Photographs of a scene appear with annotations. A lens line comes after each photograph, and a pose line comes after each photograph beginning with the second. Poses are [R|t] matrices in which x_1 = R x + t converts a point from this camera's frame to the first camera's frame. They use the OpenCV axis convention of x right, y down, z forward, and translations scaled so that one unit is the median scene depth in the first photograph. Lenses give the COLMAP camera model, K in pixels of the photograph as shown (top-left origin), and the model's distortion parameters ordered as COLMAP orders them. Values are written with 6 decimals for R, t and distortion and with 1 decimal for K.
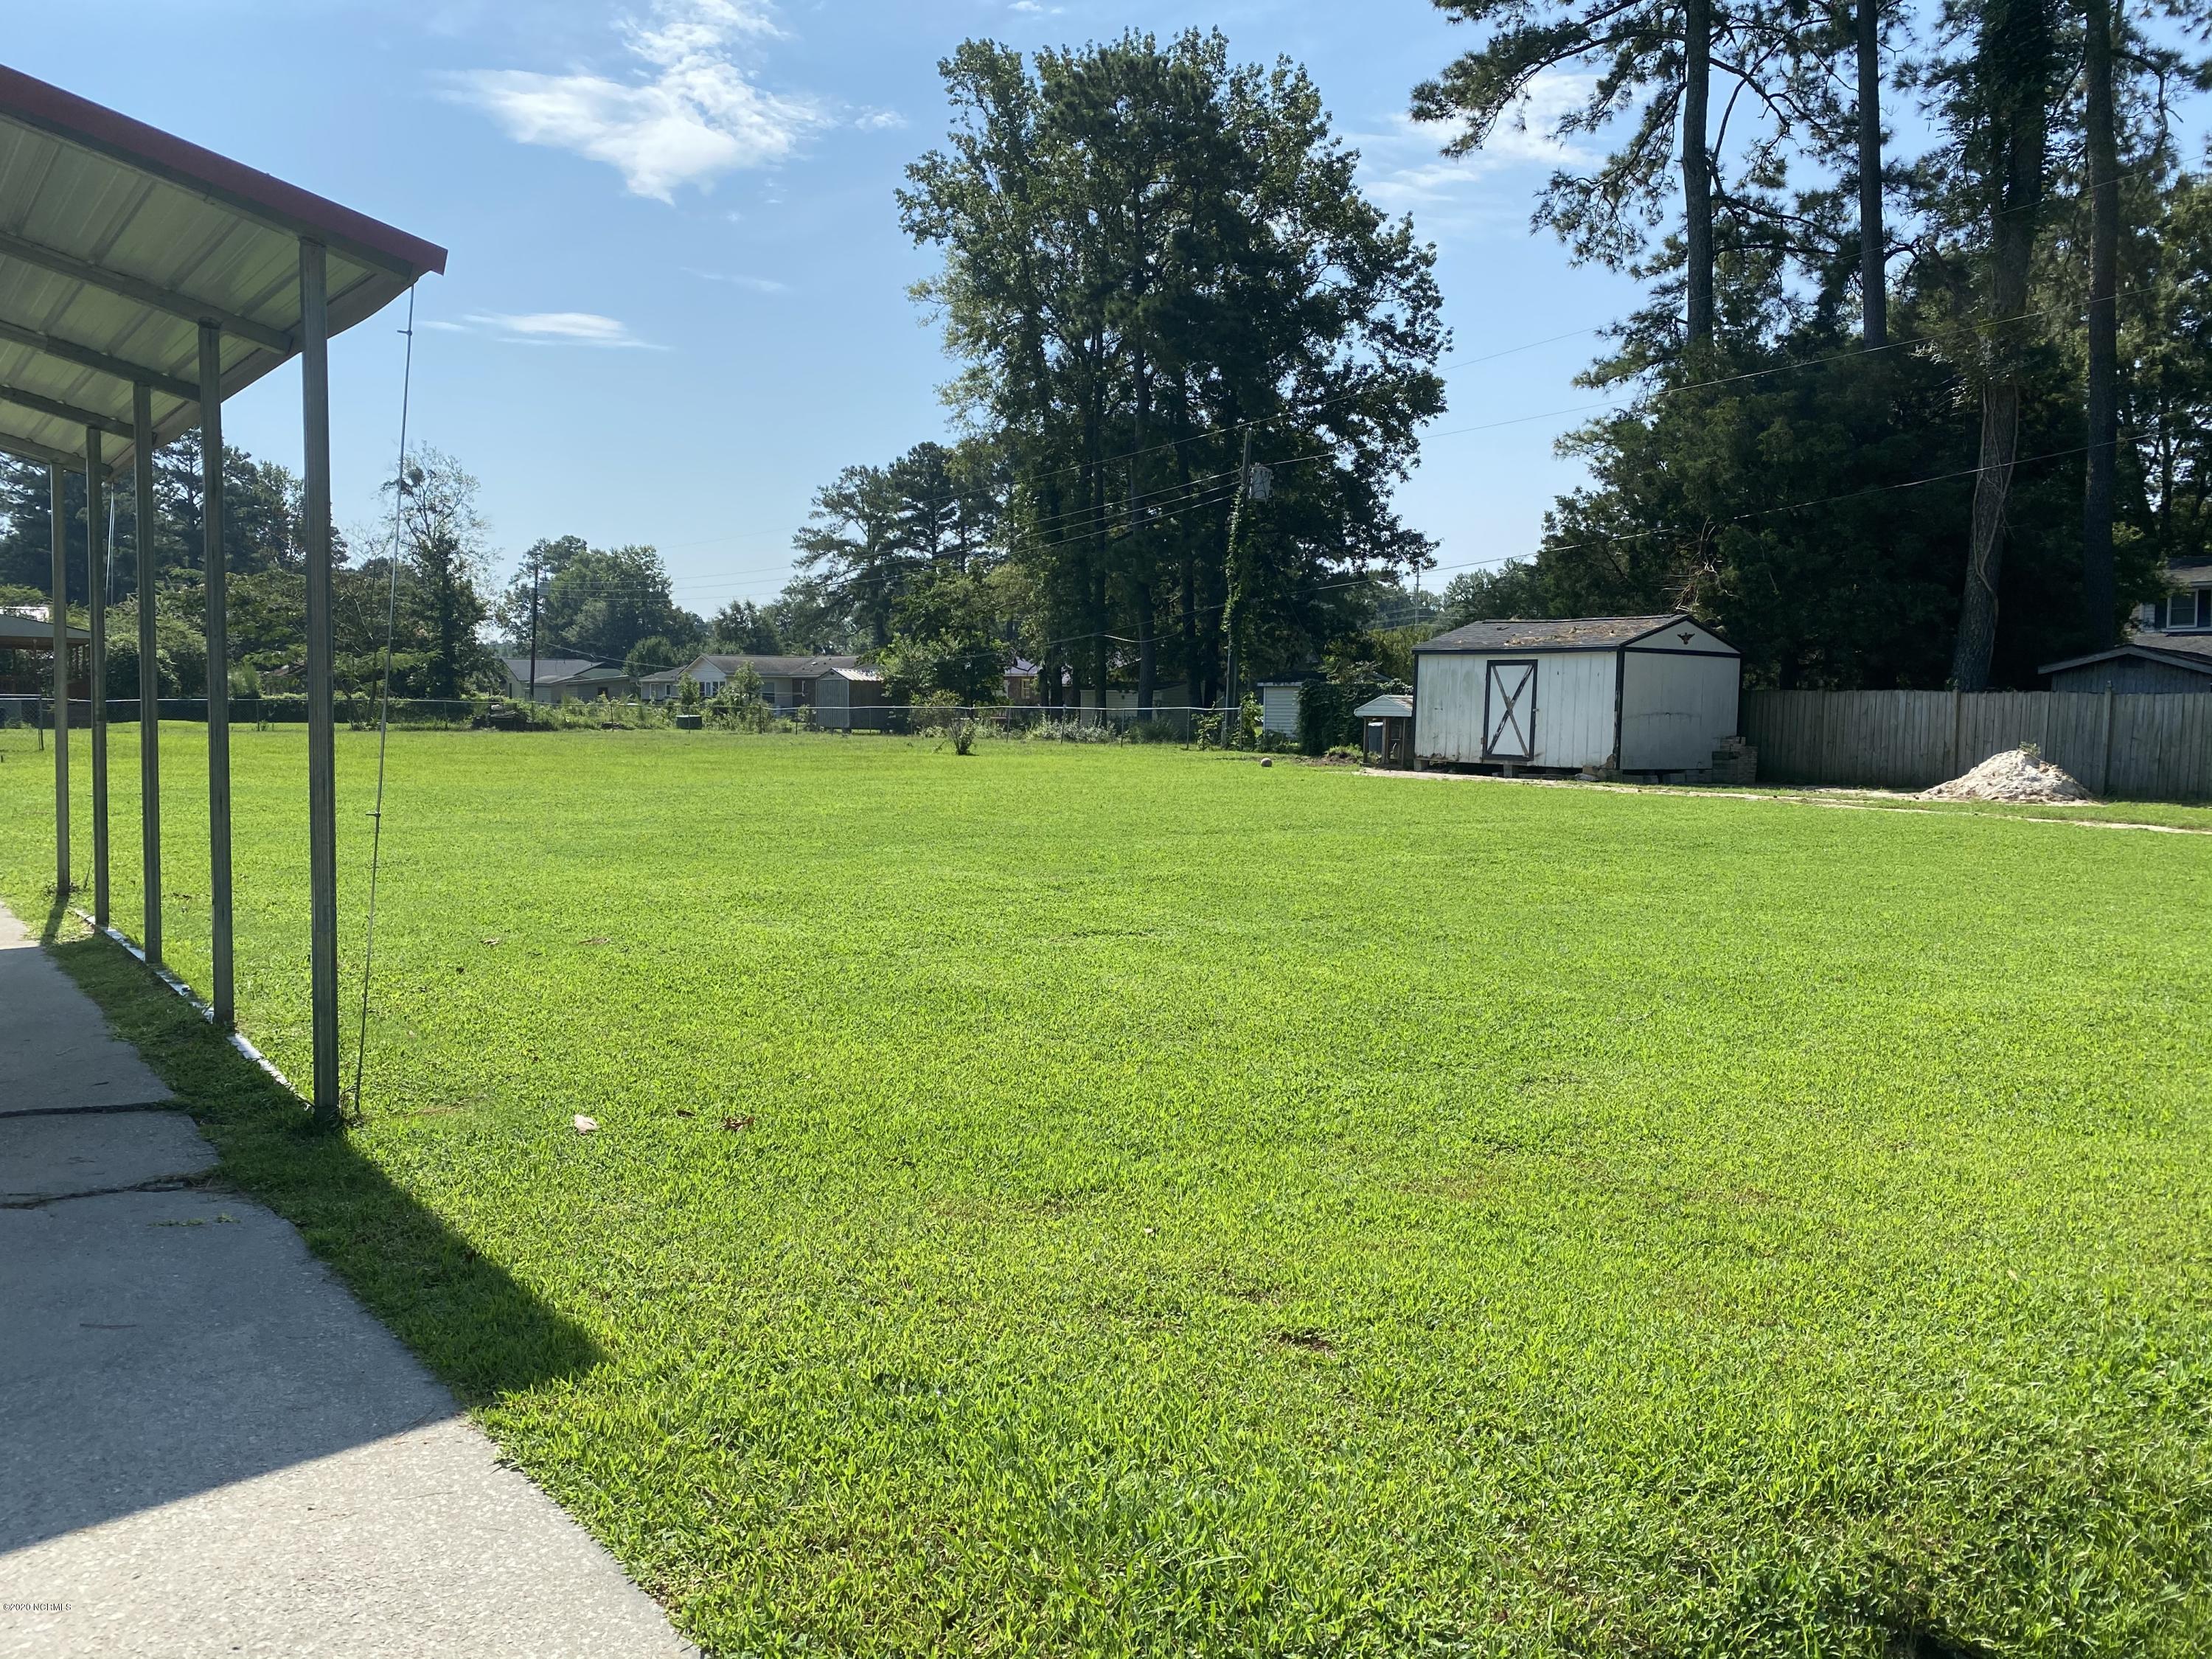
lens RADIAL K [[1681.9, 0, 1109.5], [0, 1681.9, 828.9], [0, 0, 1]] dist [0.019938, -0.003011]
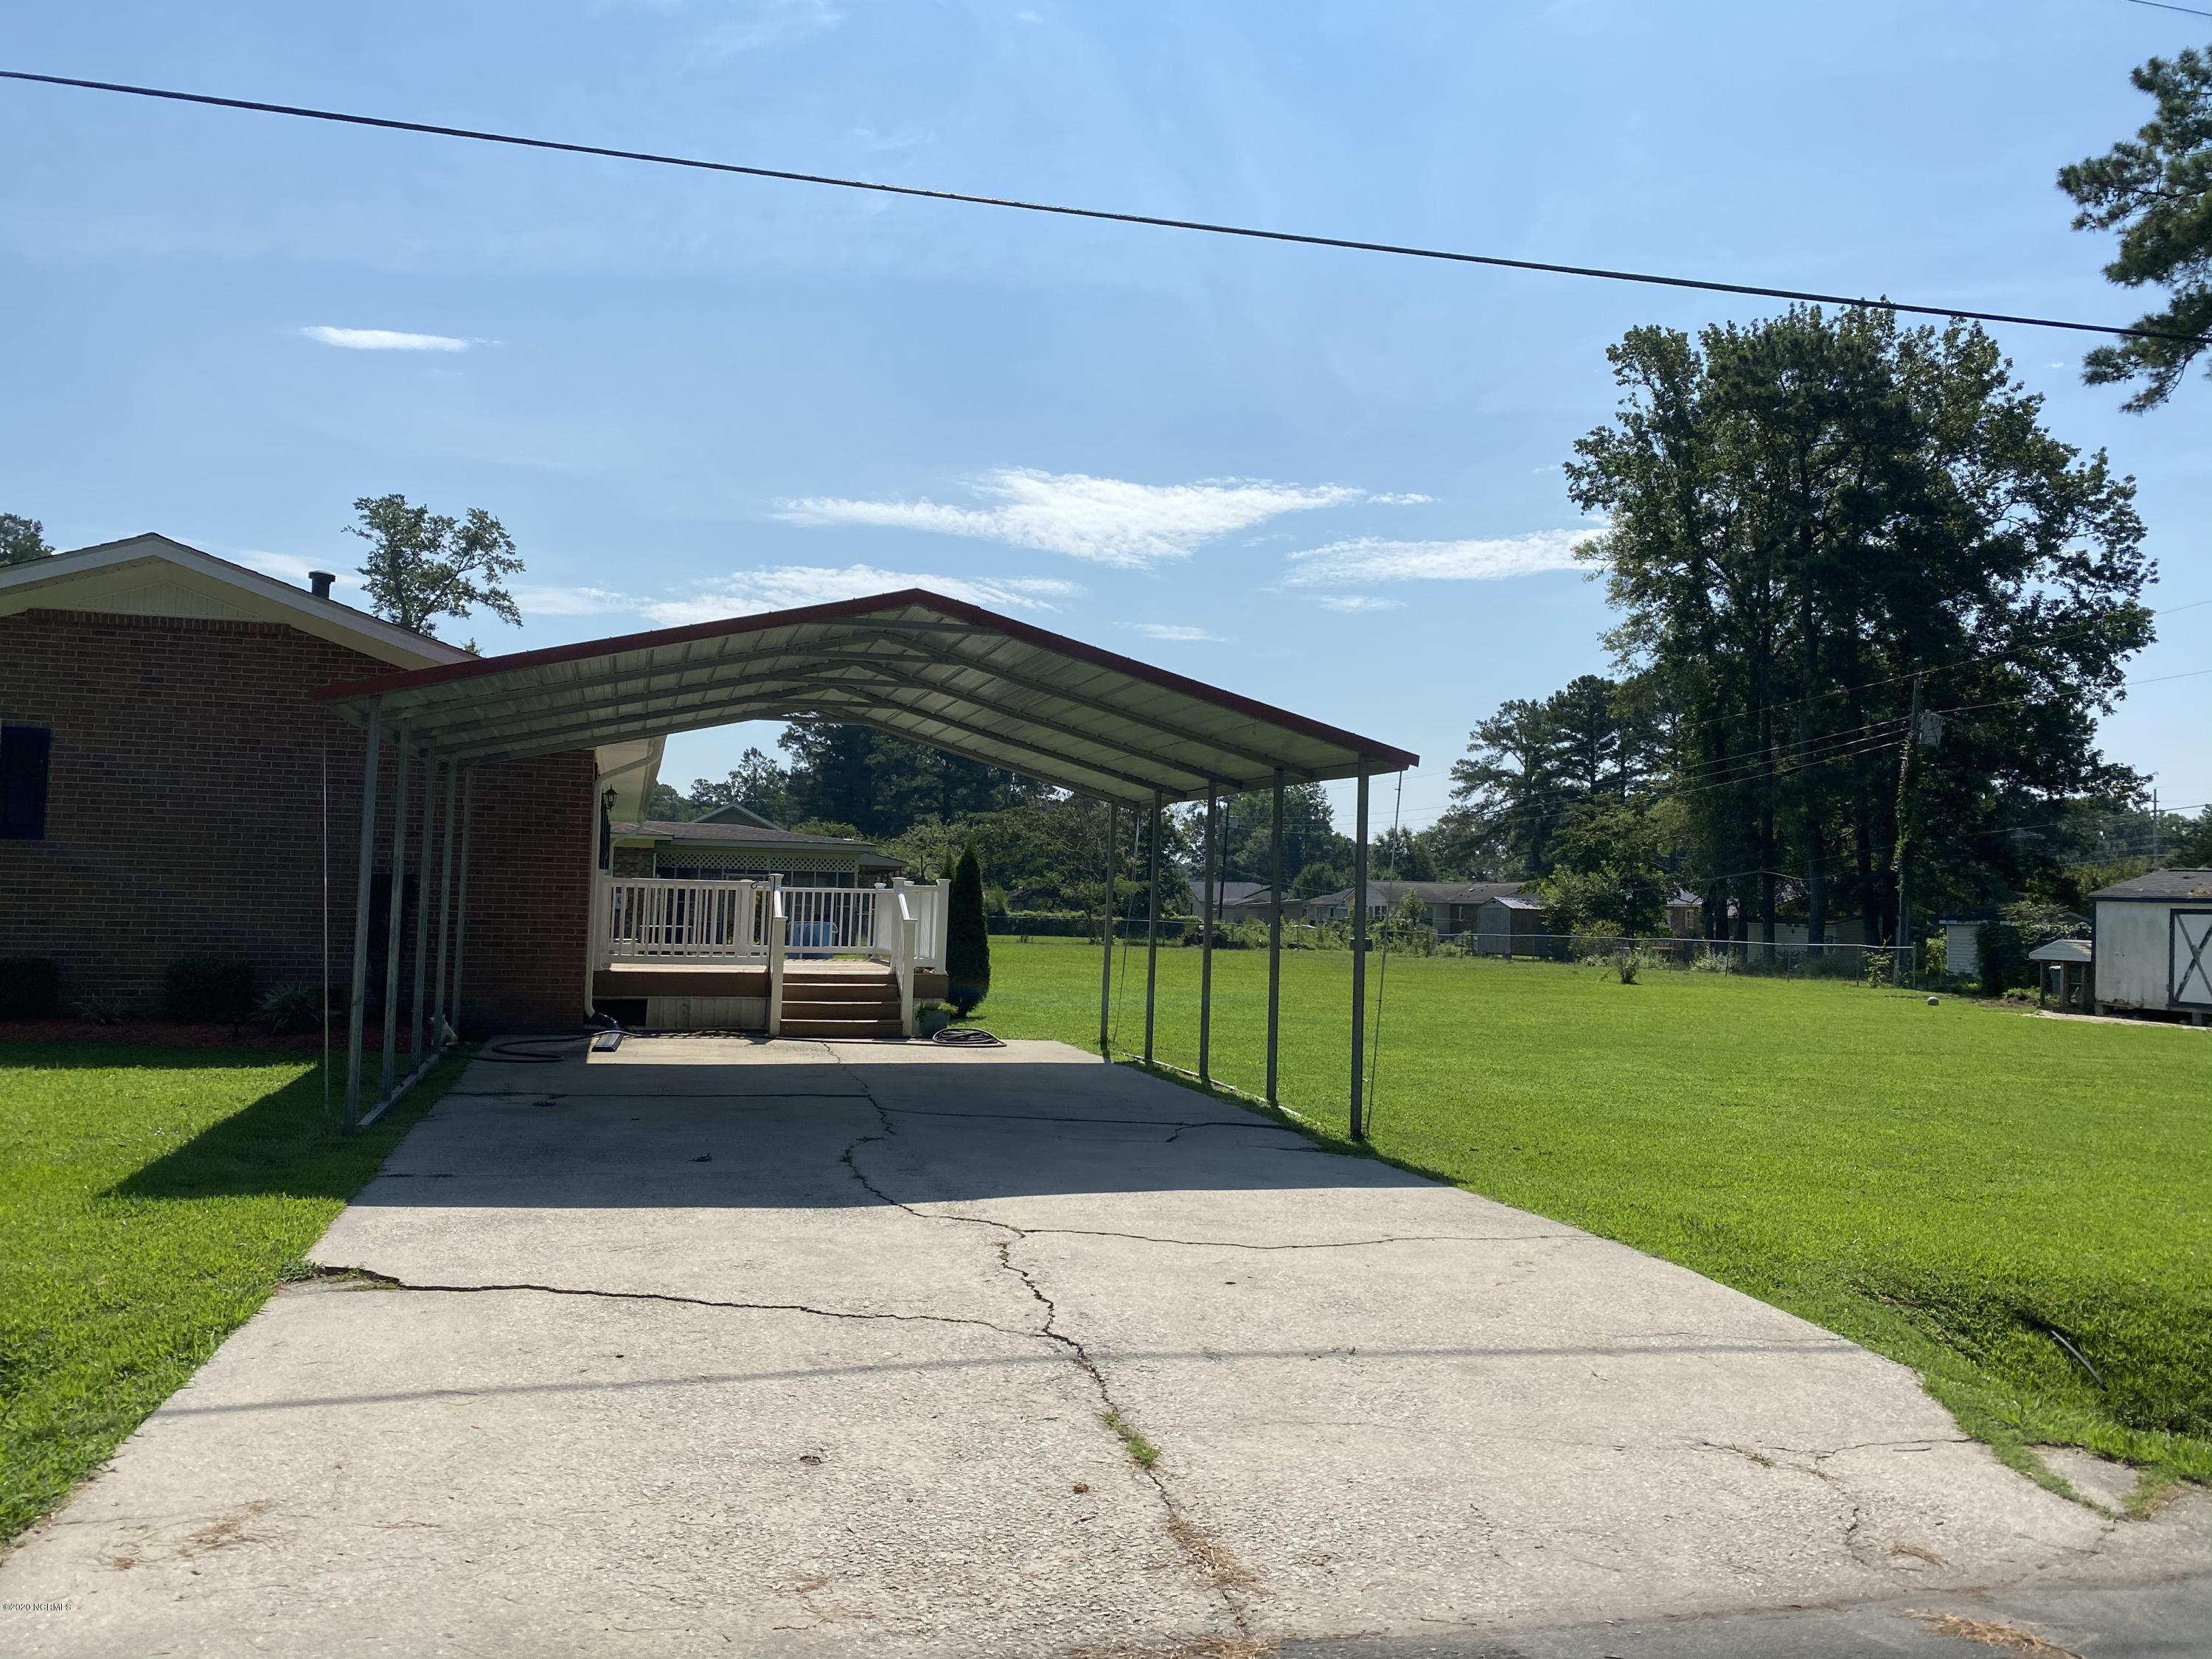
lens RADIAL K [[1685.2, 0, 1059.7], [0, 1685.2, 824.2], [0, 0, 1]] dist [-0.004675, -0.026309]
pose [[0.918417, -0.000149, -0.395613, 0.004449], [-0.052769, 0.991018, -0.122876, 0.004344], [0.392078, 0.133727, 0.910160, -0.092566]]
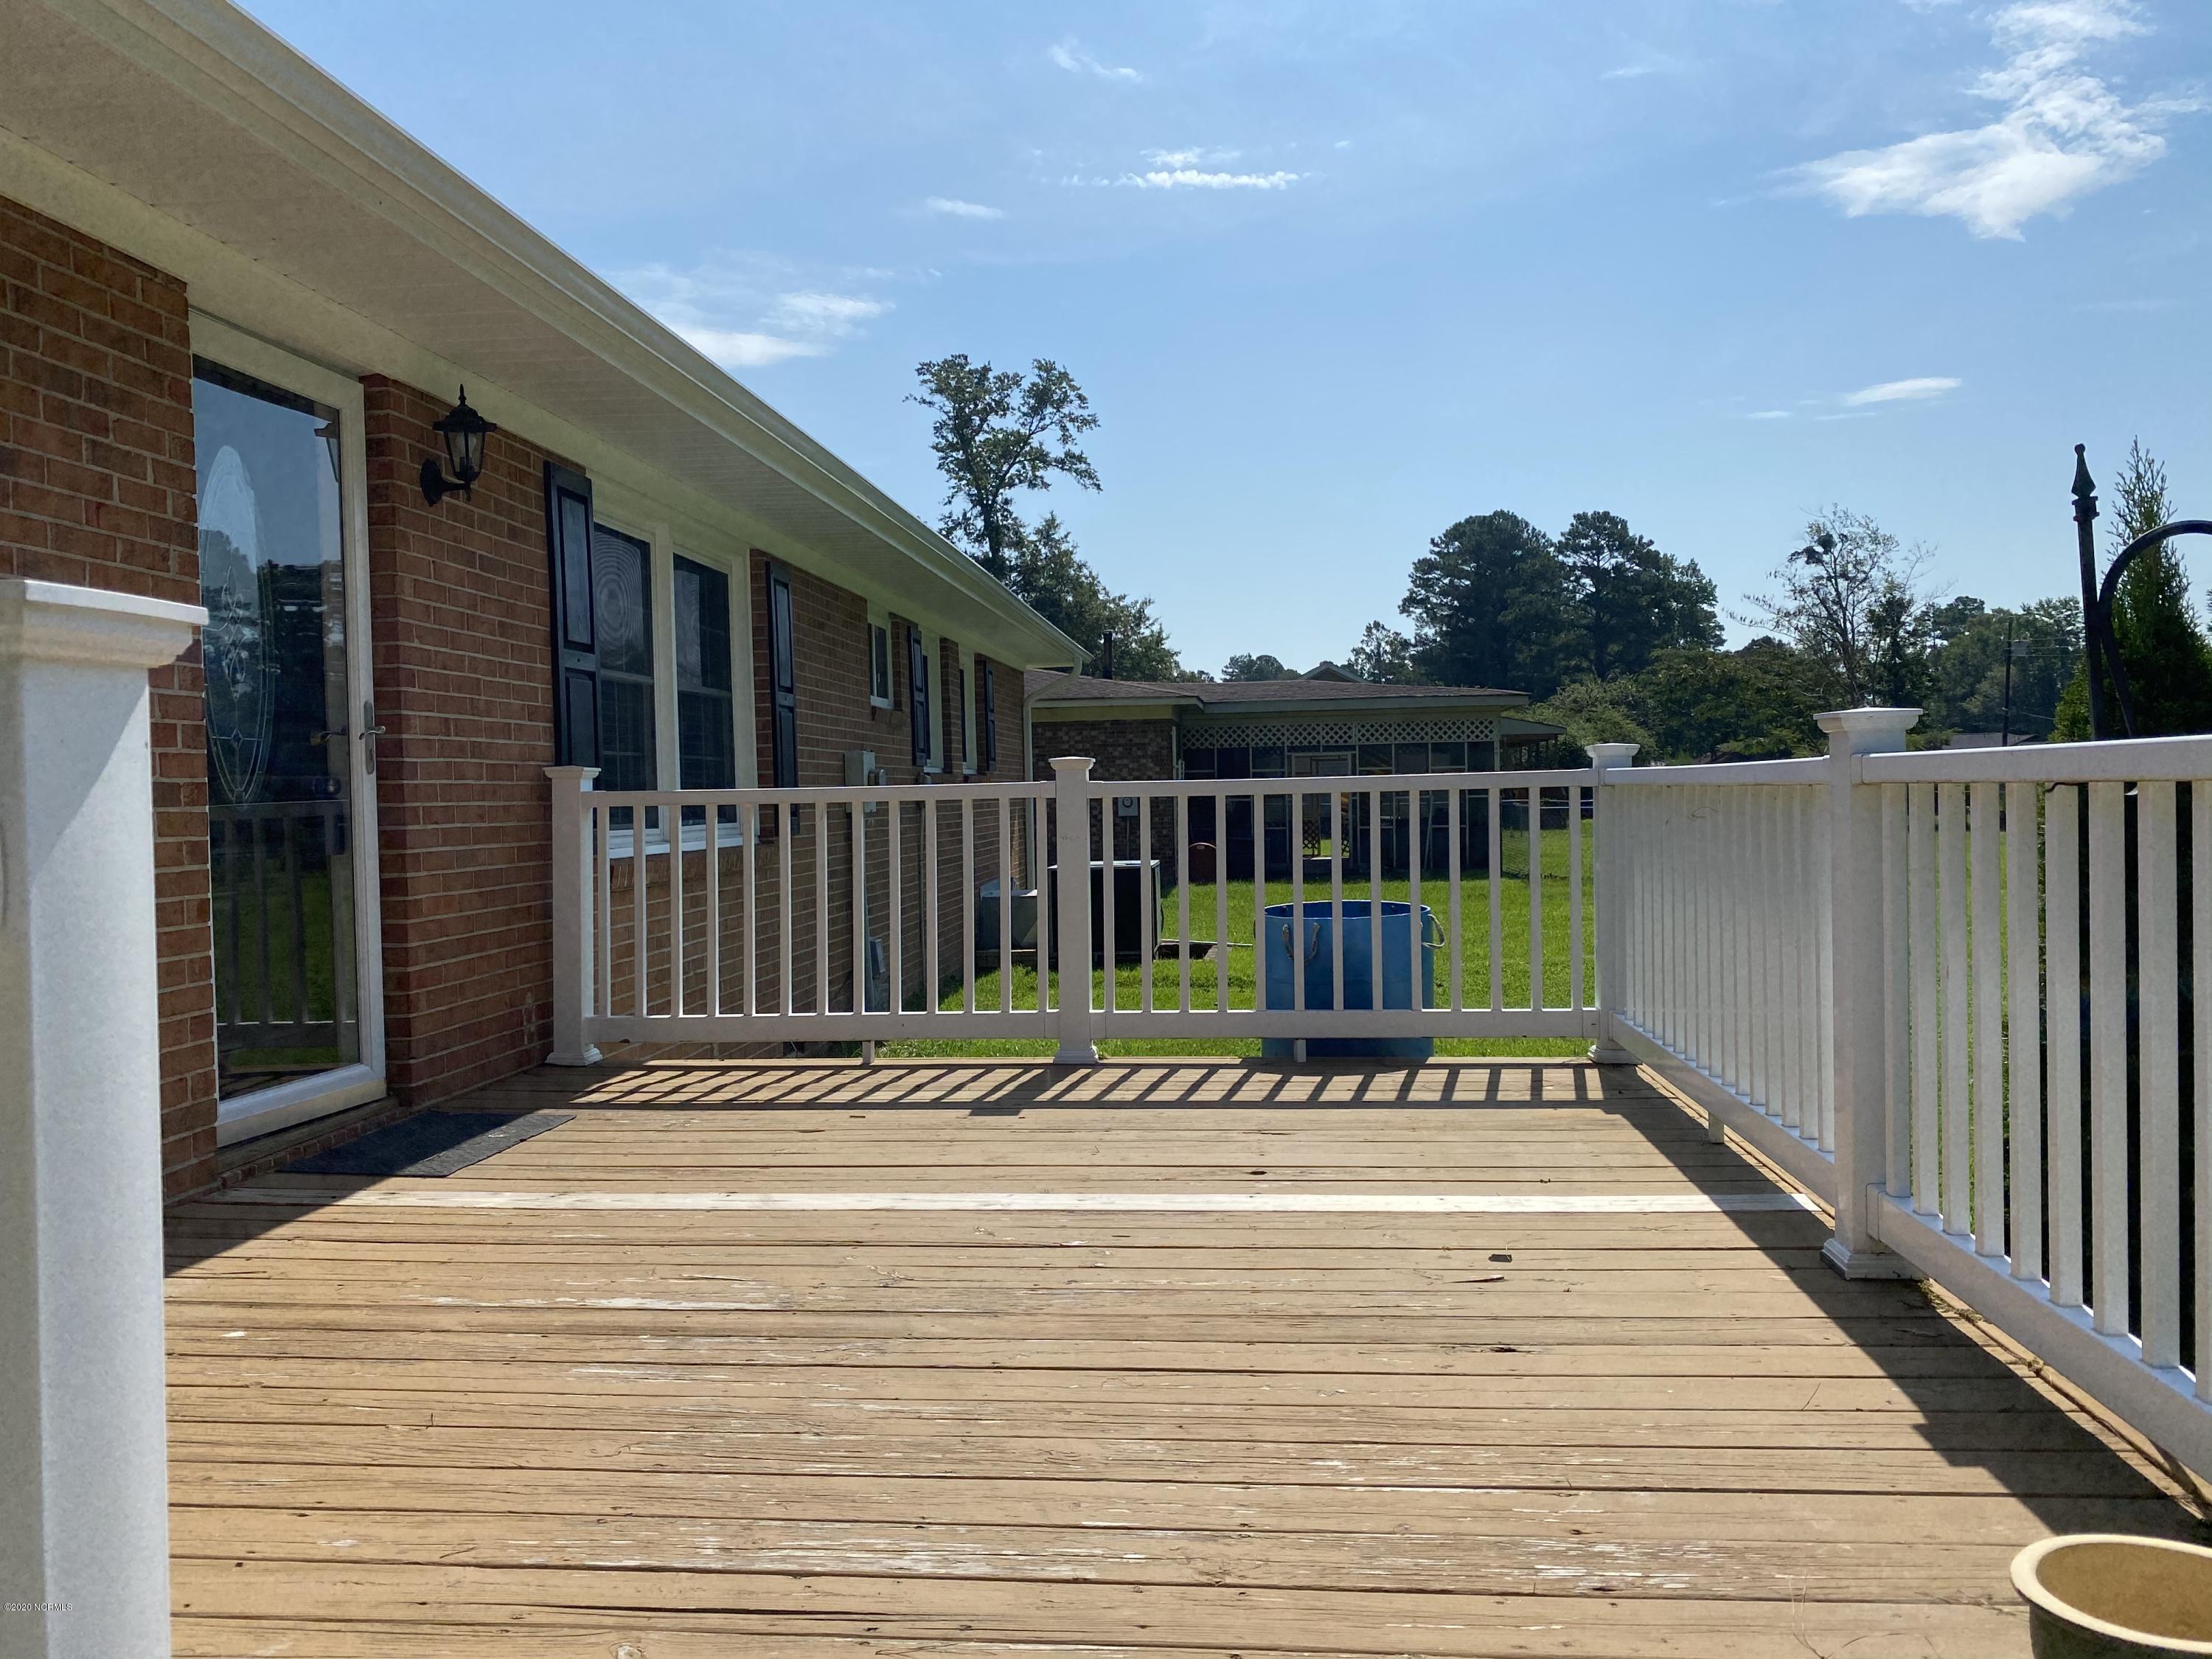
lens RADIAL K [[1681.9, 0, 1109.5], [0, 1681.9, 828.9], [0, 0, 1]] dist [0.019938, -0.003011]
pose [[0.731326, -0.001291, -0.682027, -0.132295], [-0.030868, 0.998911, -0.034990, -0.016981], [0.681329, 0.046642, 0.730490, 0.134455]]
